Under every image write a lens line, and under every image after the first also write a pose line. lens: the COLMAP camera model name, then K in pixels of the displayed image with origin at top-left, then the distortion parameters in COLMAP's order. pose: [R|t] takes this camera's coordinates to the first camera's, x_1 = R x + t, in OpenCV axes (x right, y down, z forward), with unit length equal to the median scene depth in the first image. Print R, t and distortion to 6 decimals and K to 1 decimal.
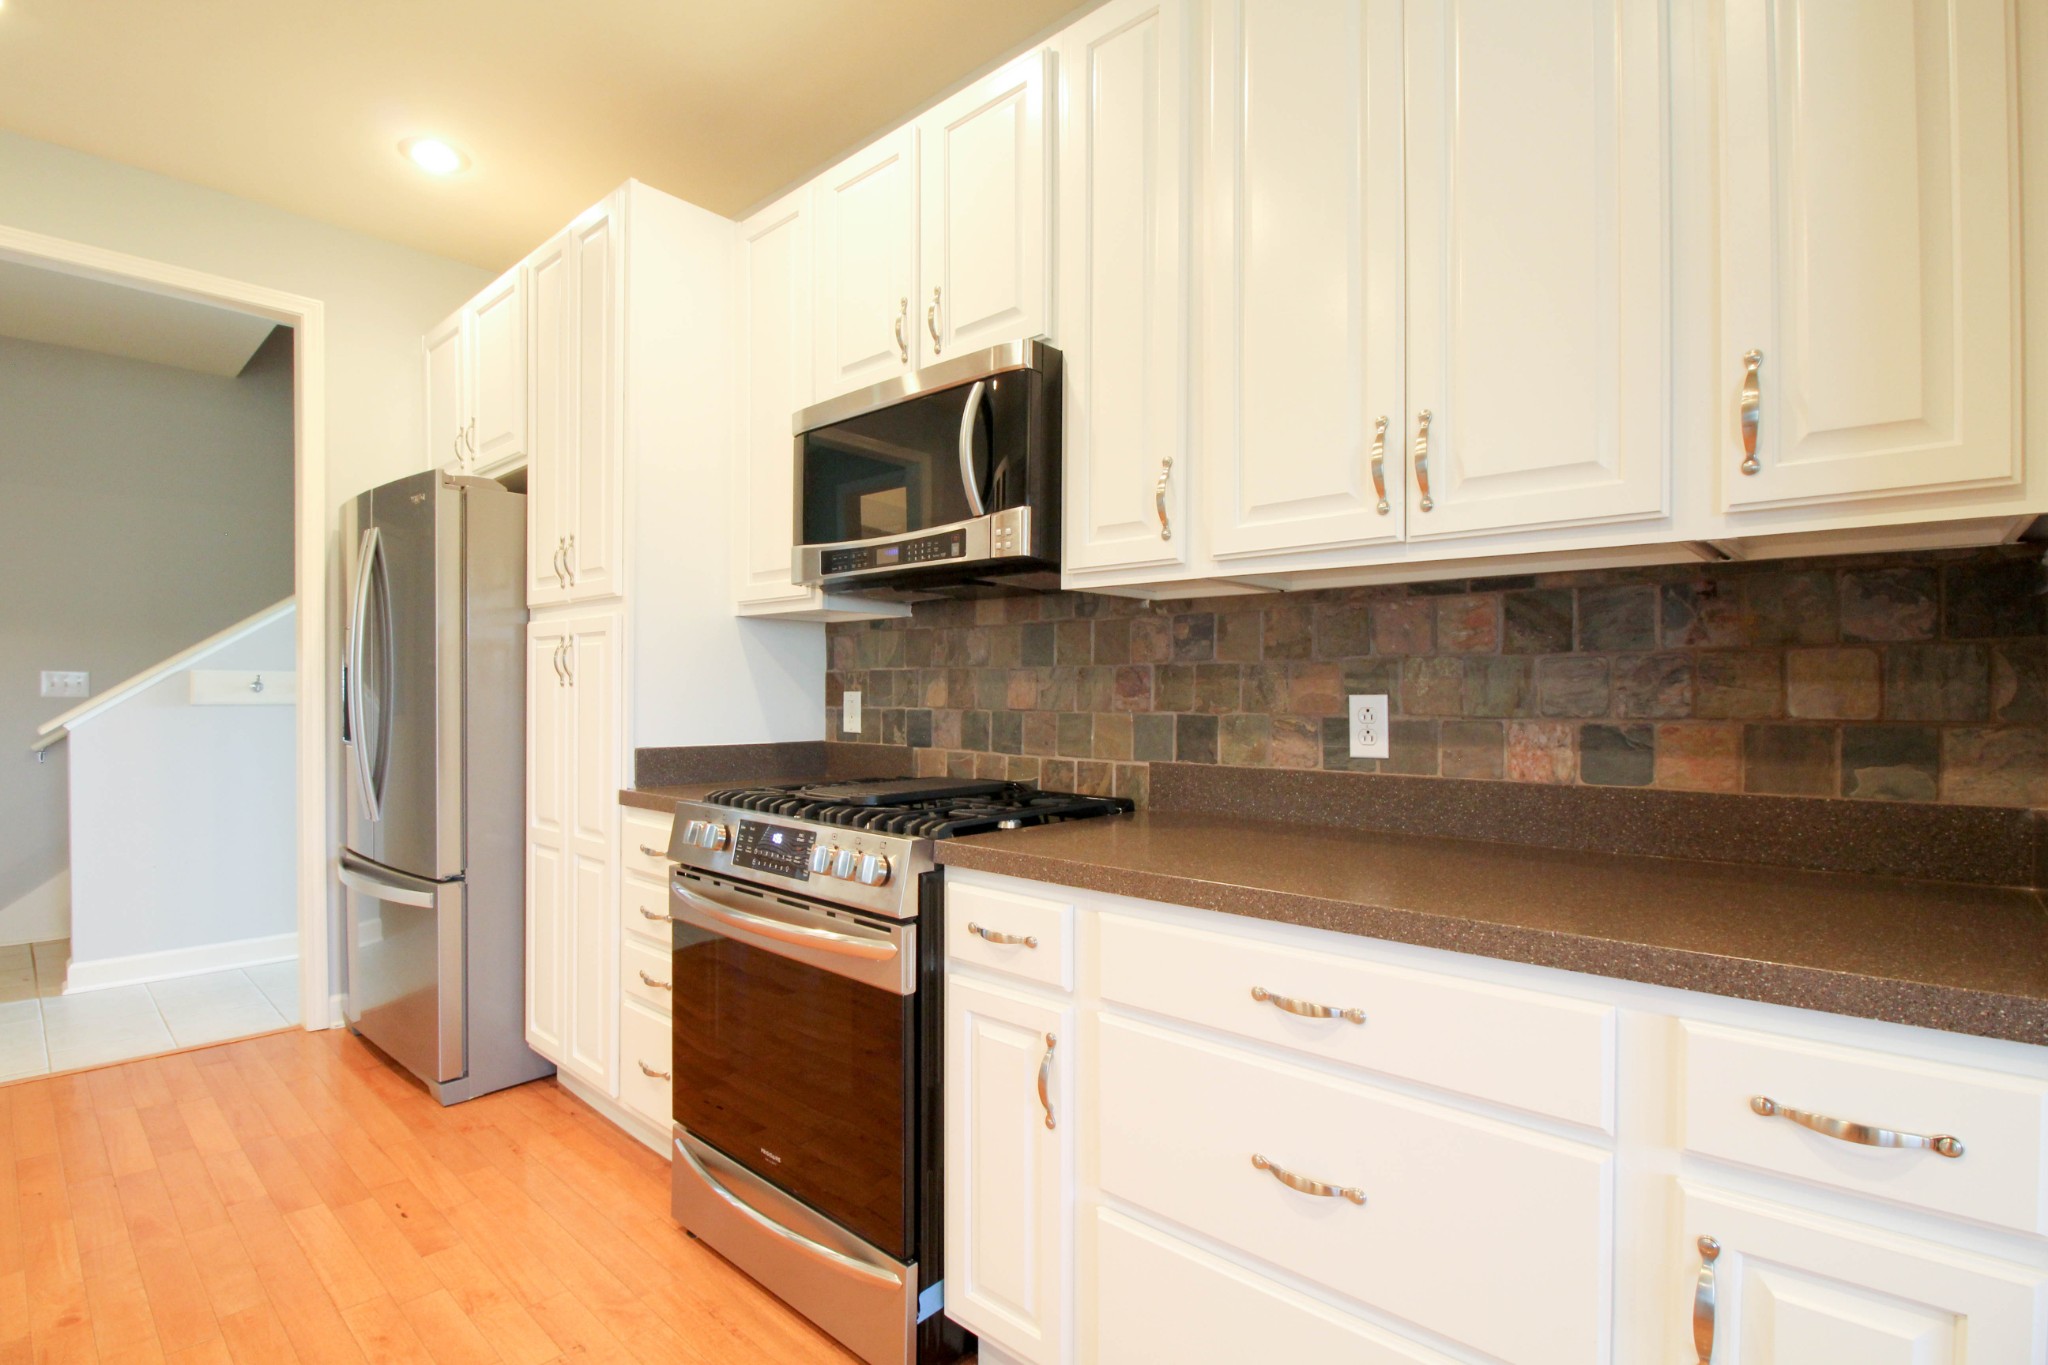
lens RADIAL K [[1025.9, 0, 1024.0], [0, 1025.9, 682.5], [0, 0, 1]] dist [-0.001021, -0.000549]
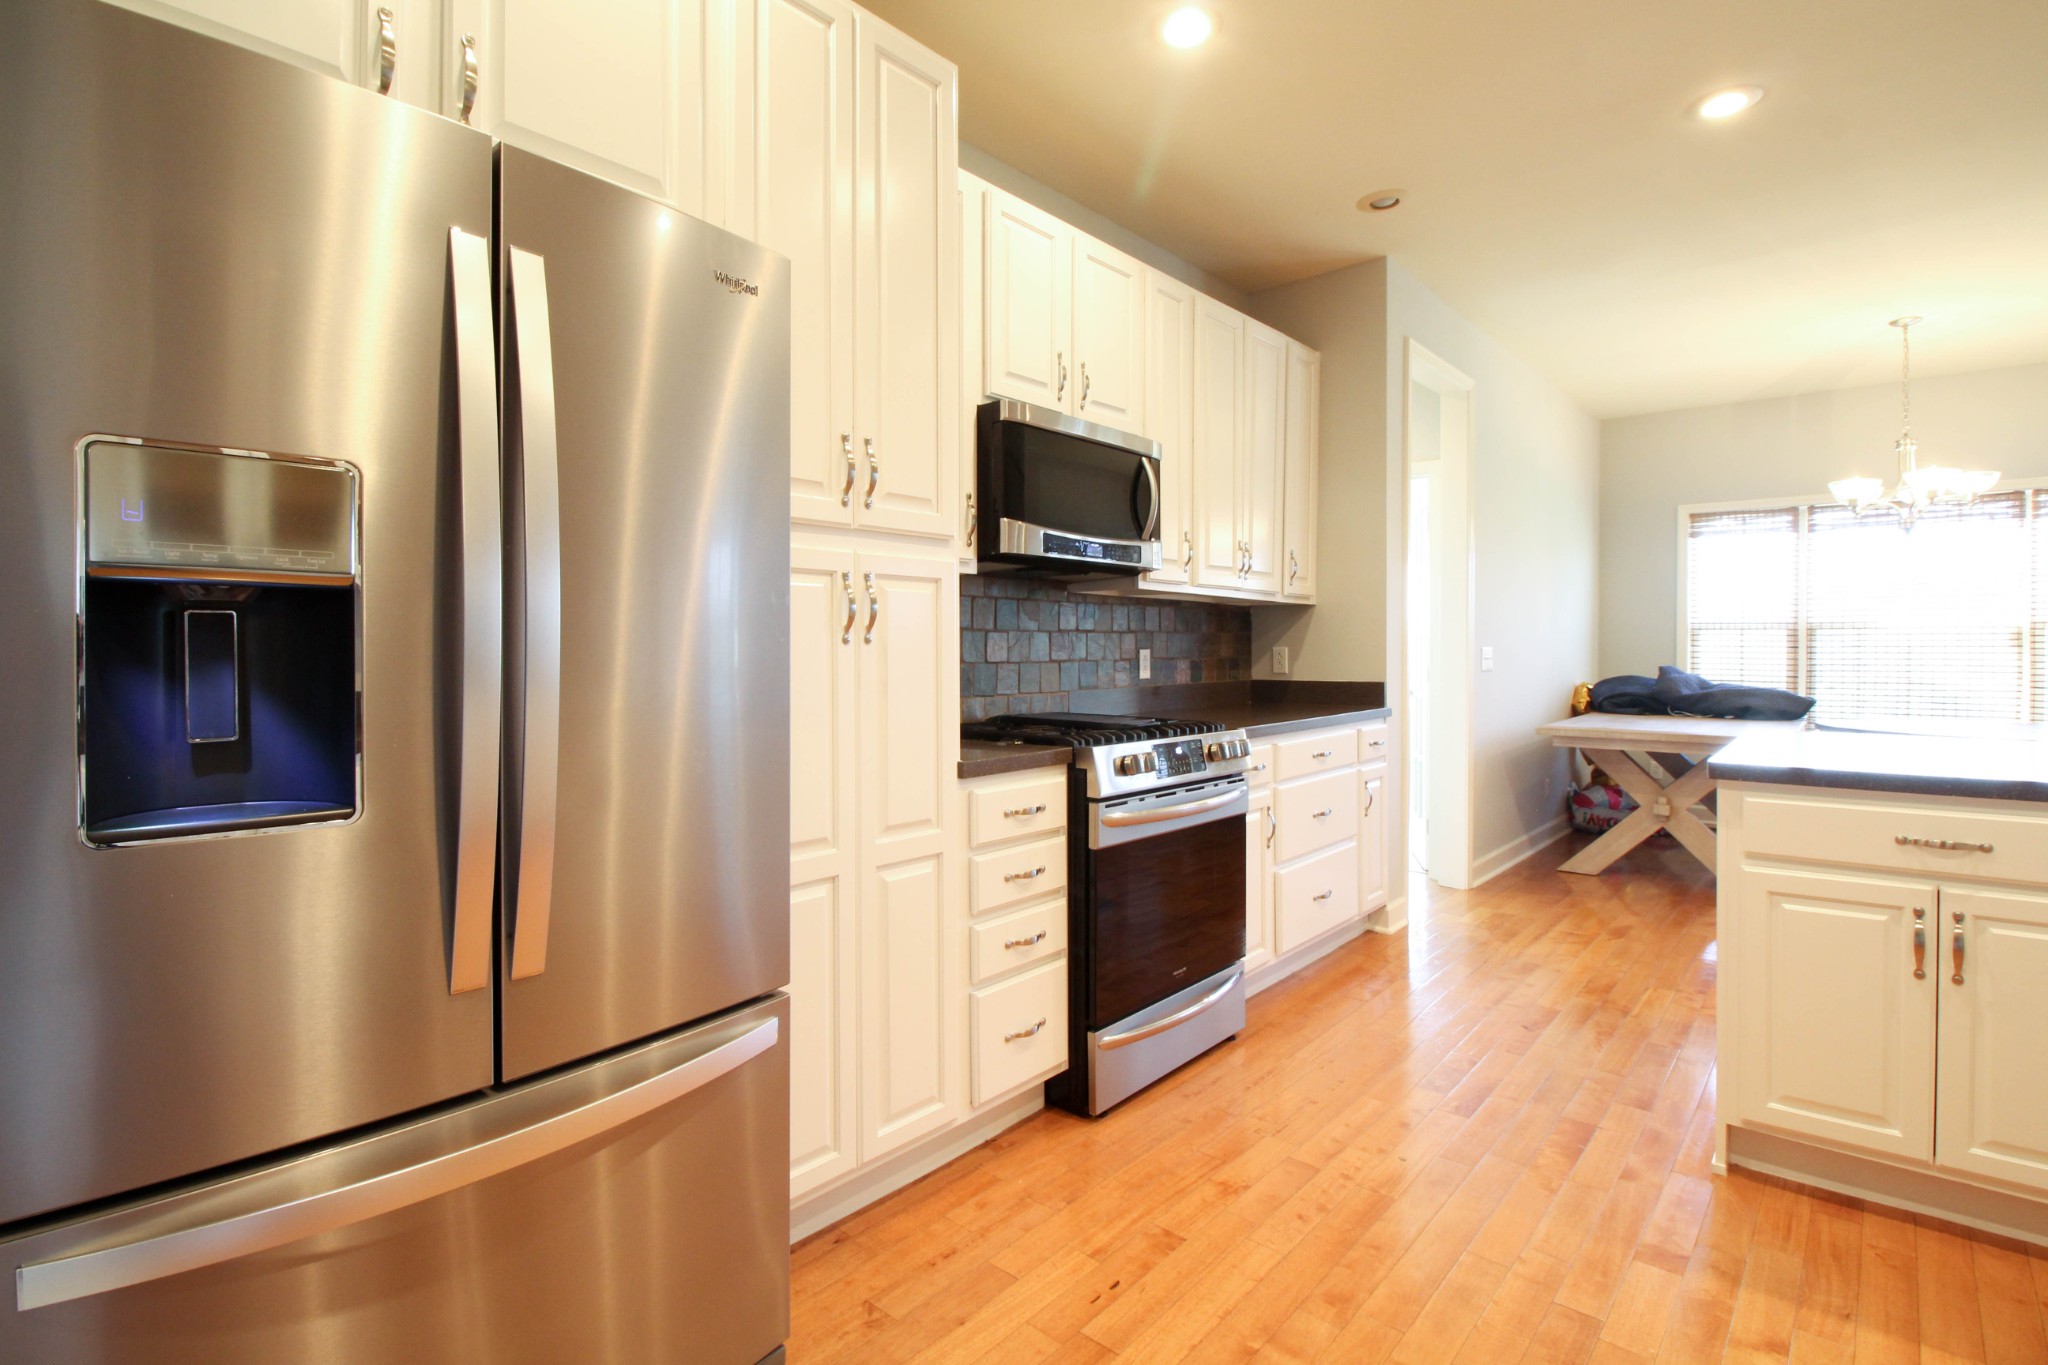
lens RADIAL K [[994.2, 0, 993.7], [0, 994.2, 654.2], [0, 0, 1]] dist [-0.001466, -0.000997]
pose [[-0.035469, -0.006616, 0.999349, -1.719272], [-0.001681, 0.999977, 0.006560, 0.008887], [-0.999369, -0.001447, -0.035479, 1.388078]]
